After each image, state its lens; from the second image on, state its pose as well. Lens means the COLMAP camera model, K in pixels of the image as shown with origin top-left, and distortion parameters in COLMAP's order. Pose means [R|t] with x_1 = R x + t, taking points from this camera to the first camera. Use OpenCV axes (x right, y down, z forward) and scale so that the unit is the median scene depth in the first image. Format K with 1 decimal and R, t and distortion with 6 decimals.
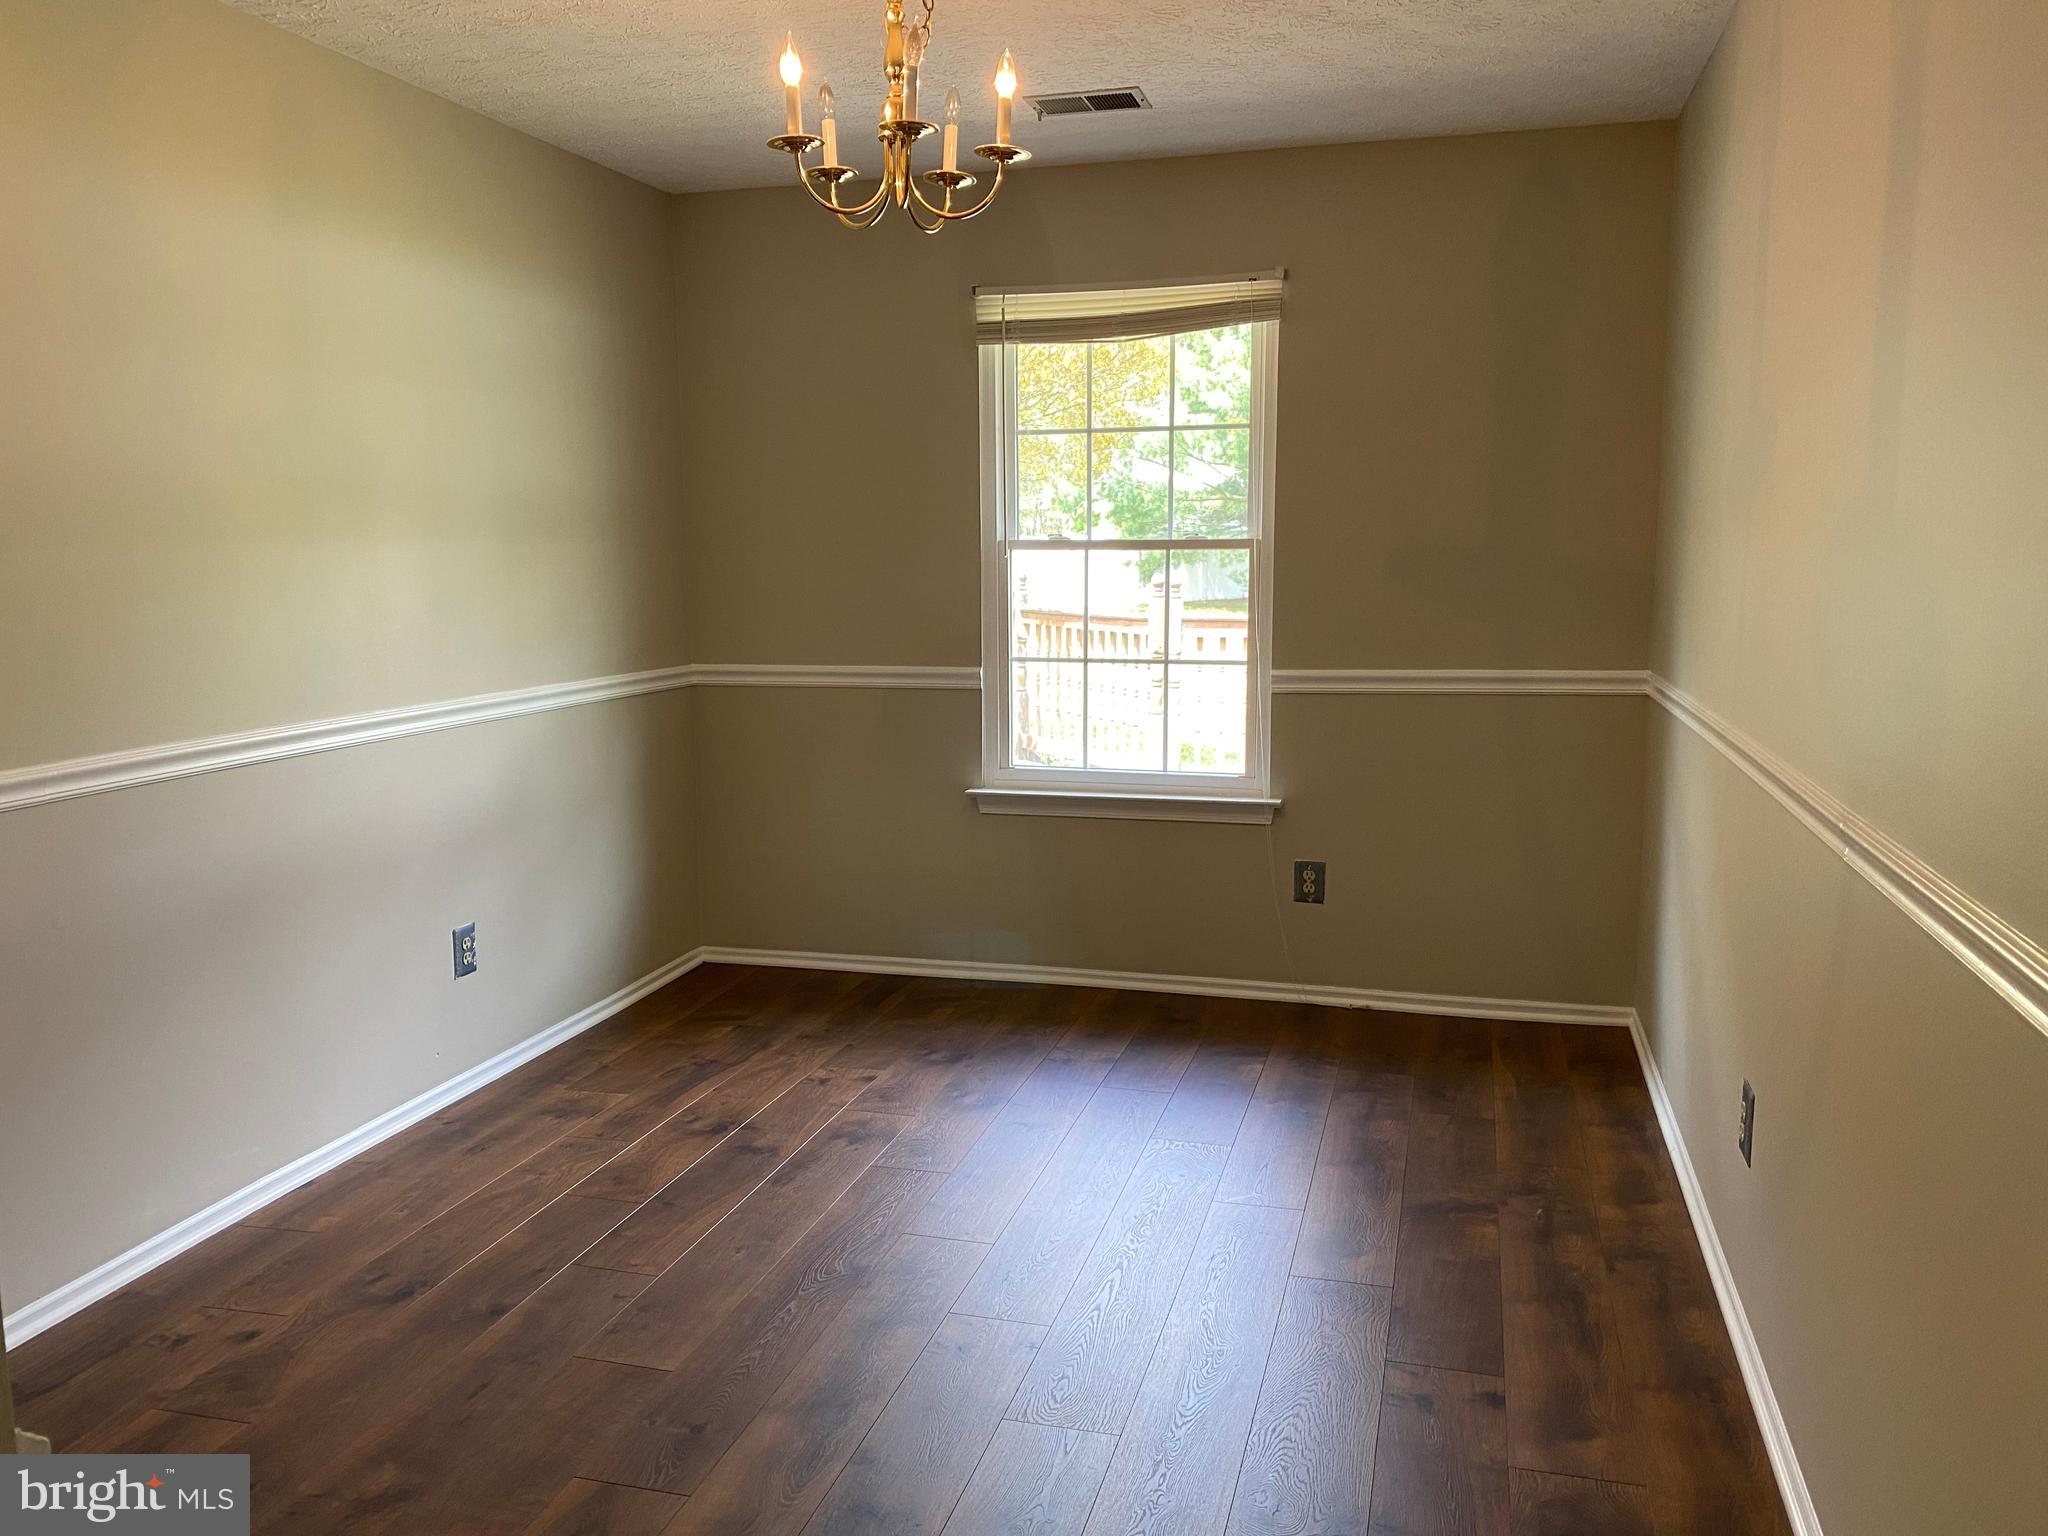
lens RADIAL K [[1539.0, 0, 1083.6], [0, 1539.0, 769.2], [0, 0, 1]] dist [0.003711, -0.047459]
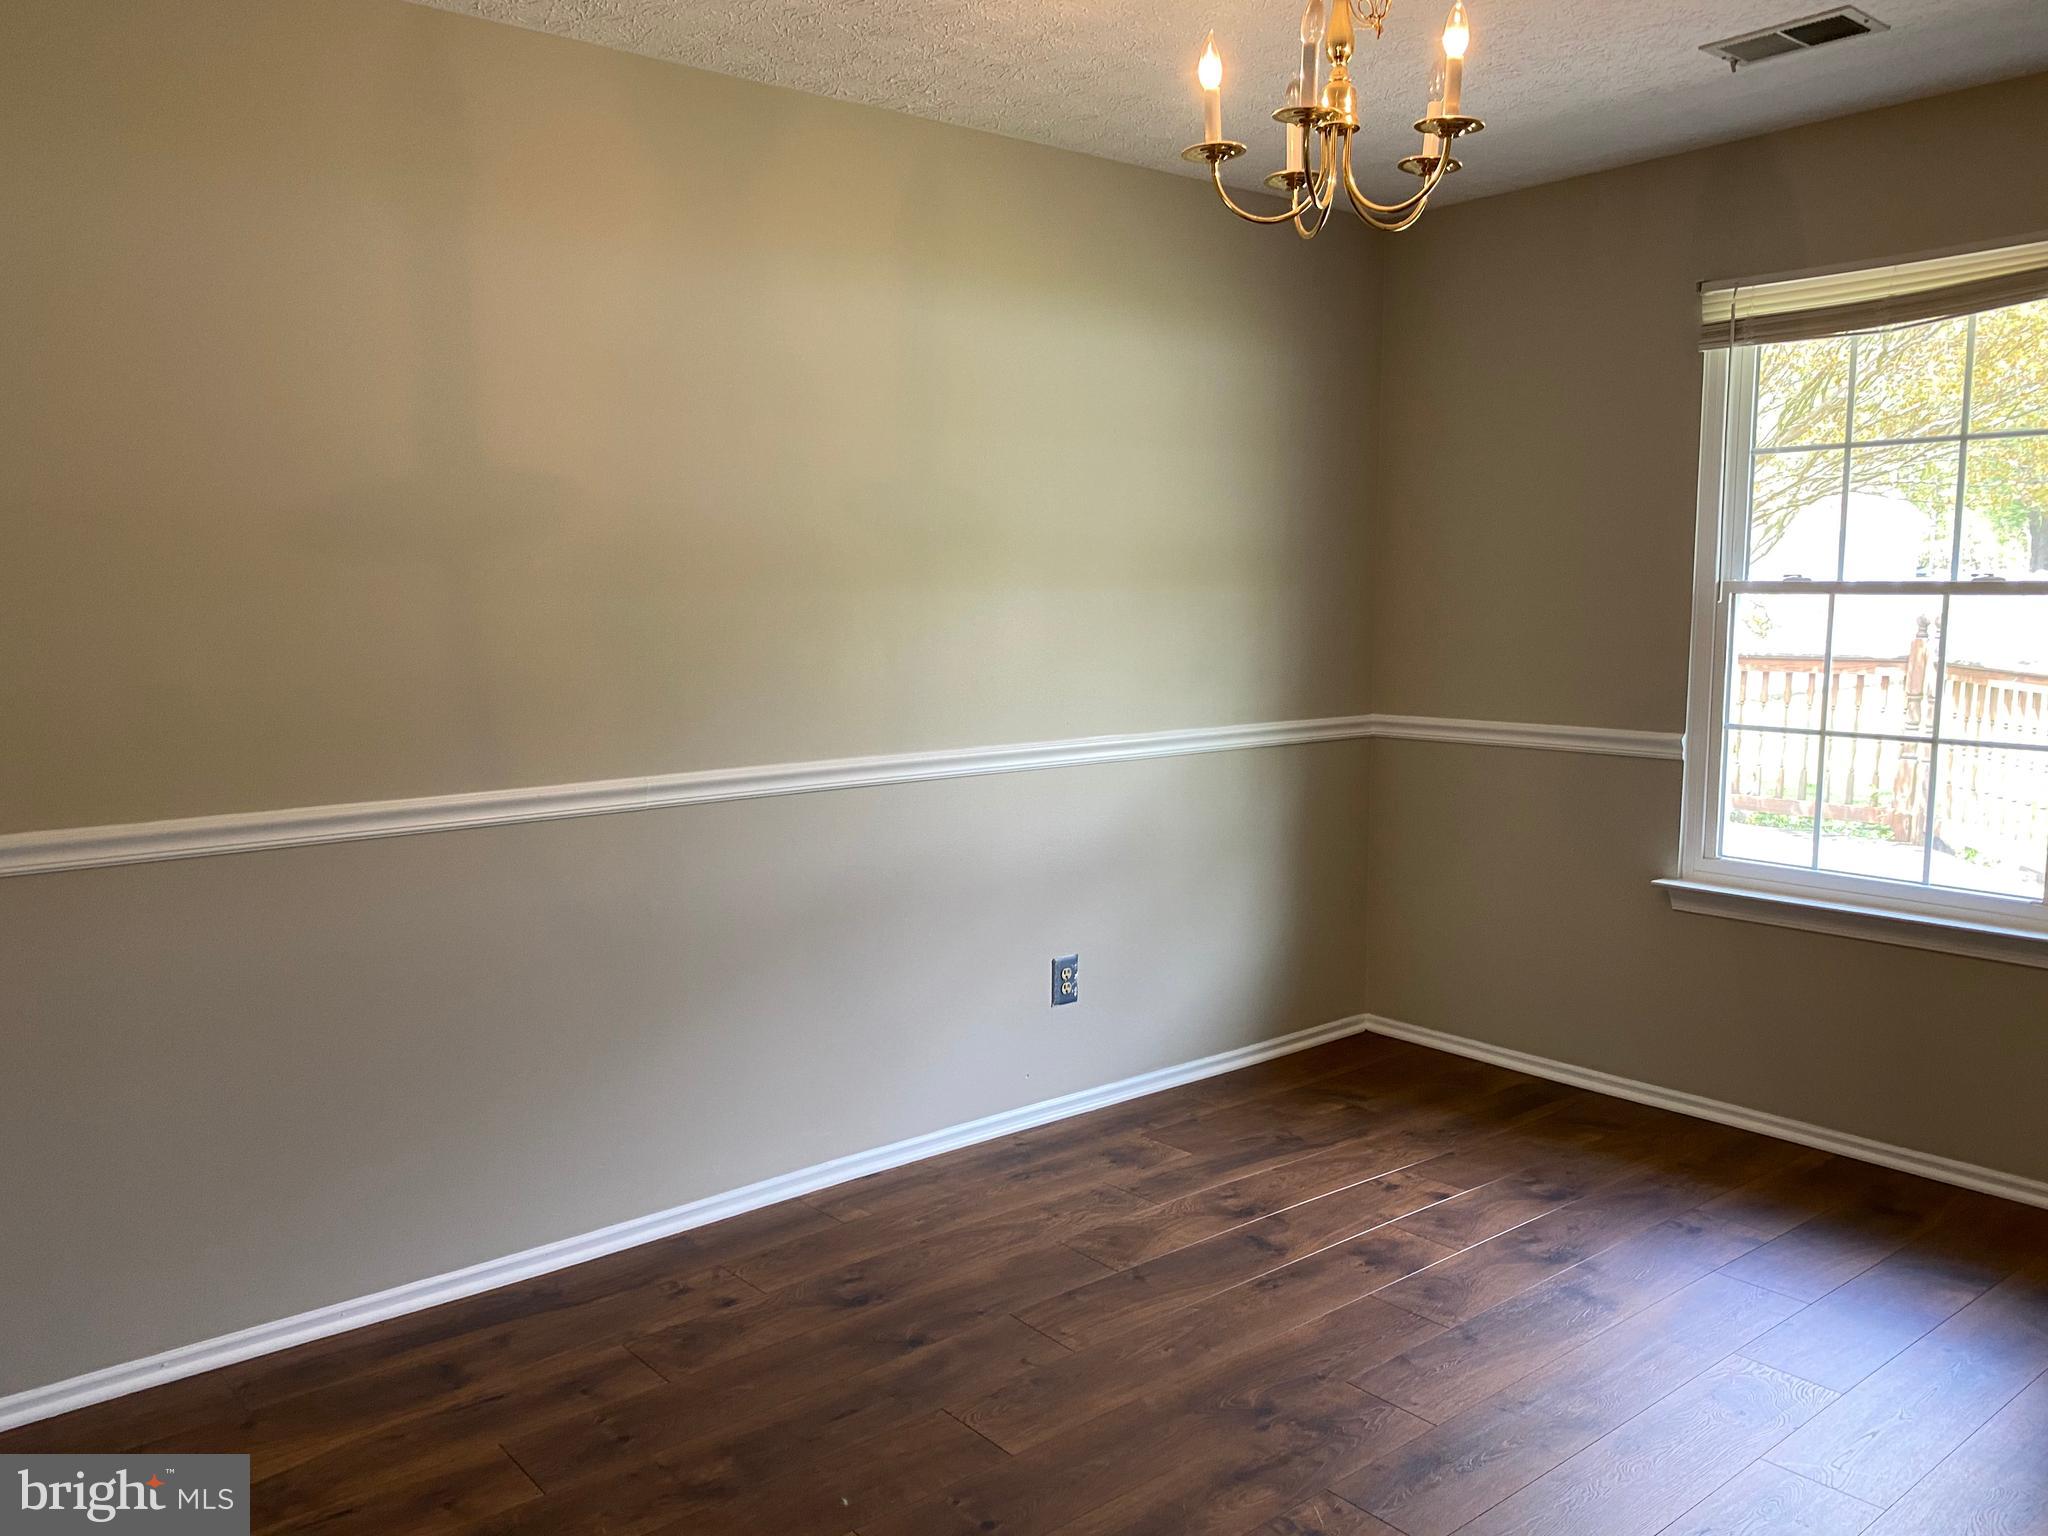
lens RADIAL K [[1569.7, 0, 994.4], [0, 1569.7, 760.4], [0, 0, 1]] dist [0.044910, -0.063840]
pose [[0.810299, 0.067147, -0.582158, 0.155350], [-0.086421, 0.996244, -0.005381, -0.018370], [0.579610, 0.054671, 0.813058, 0.103735]]
